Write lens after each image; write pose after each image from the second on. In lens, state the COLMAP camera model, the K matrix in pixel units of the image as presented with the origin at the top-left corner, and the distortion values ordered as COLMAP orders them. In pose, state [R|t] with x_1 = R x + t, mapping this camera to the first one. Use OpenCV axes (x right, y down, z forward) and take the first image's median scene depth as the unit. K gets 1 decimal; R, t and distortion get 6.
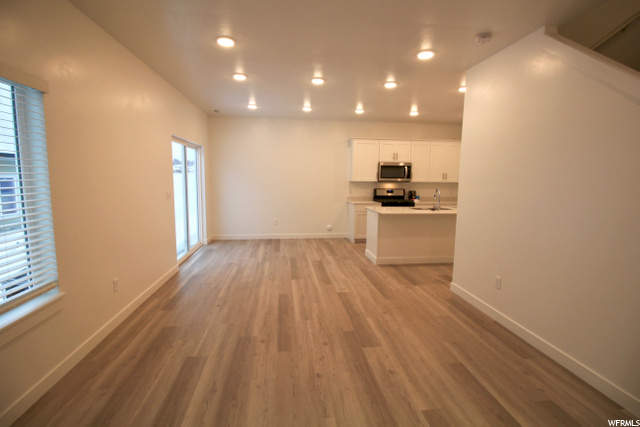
lens RADIAL K [[294.8, 0, 318.9], [0, 294.8, 210.2], [0, 0, 1]] dist [-0.013107, -0.007464]
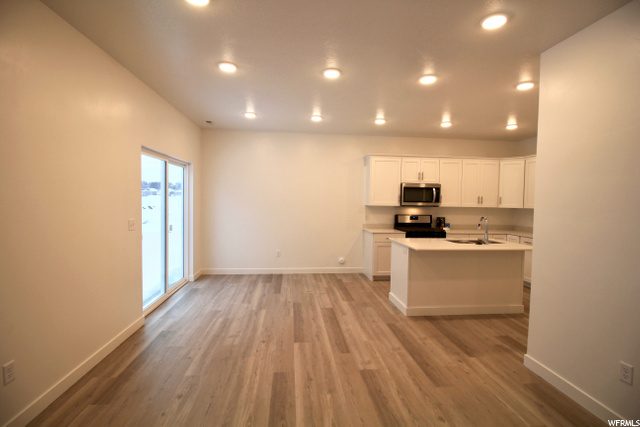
lens RADIAL K [[294.8, 0, 318.9], [0, 294.8, 210.6], [0, 0, 1]] dist [-0.013107, -0.007464]
pose [[0.999667, 0.005414, -0.025240, -0.013975], [-0.007308, 0.997116, -0.075535, -0.029354], [0.024759, 0.075695, 0.996824, 0.245314]]
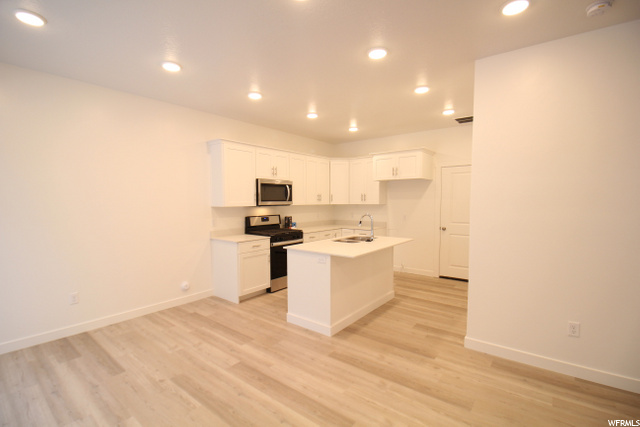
lens RADIAL K [[294.8, 0, 314.6], [0, 294.8, 215.9], [0, 0, 1]] dist [-0.013107, -0.007464]
pose [[0.716342, -0.053103, 0.695726, -0.287121], [0.089928, 0.995810, -0.016584, -0.075122], [-0.691930, 0.074445, 0.718116, 0.604980]]
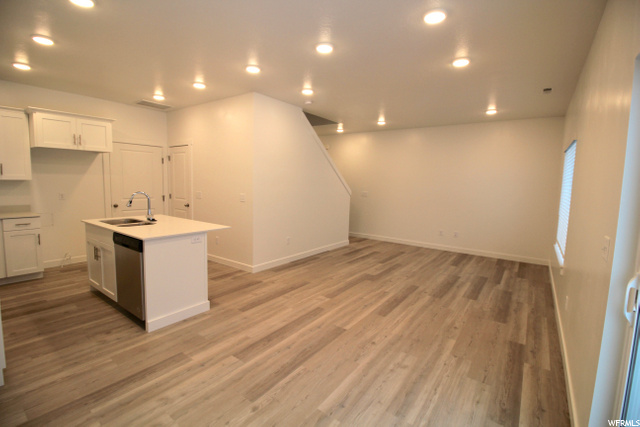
lens RADIAL K [[294.8, 0, 319.2], [0, 294.8, 211.3], [0, 0, 1]] dist [-0.013107, -0.007464]
pose [[-0.726378, -0.103029, 0.679530, -0.457662], [0.040238, 0.980630, 0.191693, -0.165670], [-0.686117, 0.166584, -0.708162, 1.394669]]
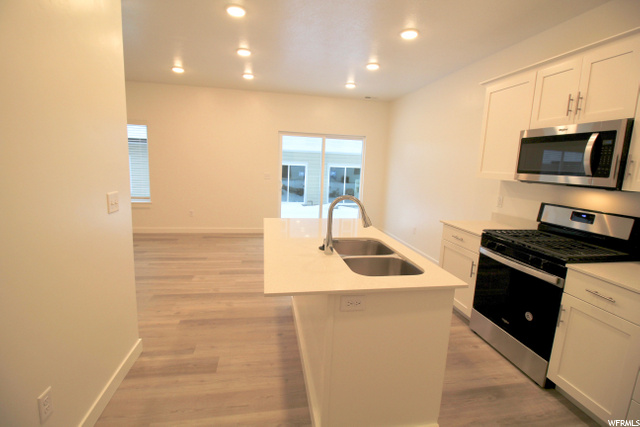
lens RADIAL K [[294.8, 0, 320.4], [0, 294.8, 214.6], [0, 0, 1]] dist [-0.013107, -0.007464]
pose [[0.056877, 0.162728, -0.985030, 0.851386], [-0.152938, 0.976403, 0.152472, -0.112151], [0.986598, 0.141977, 0.080423, 1.087546]]
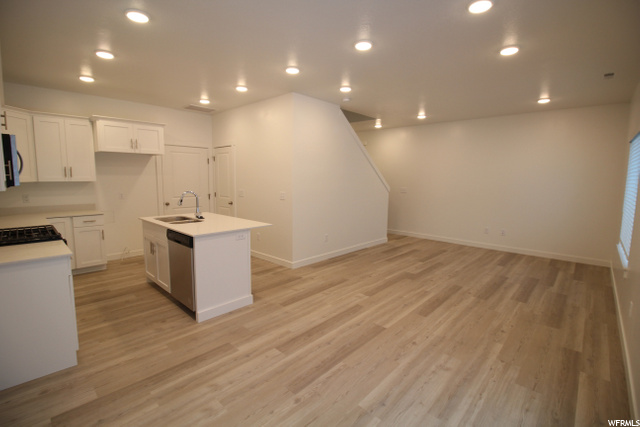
lens RADIAL K [[294.8, 0, 319.6], [0, 294.8, 210.1], [0, 0, 1]] dist [-0.013107, -0.007464]
pose [[-0.637655, -0.107771, 0.762746, -0.458143], [0.066422, 0.978785, 0.193825, -0.171521], [-0.767453, 0.174257, -0.616969, 1.402724]]
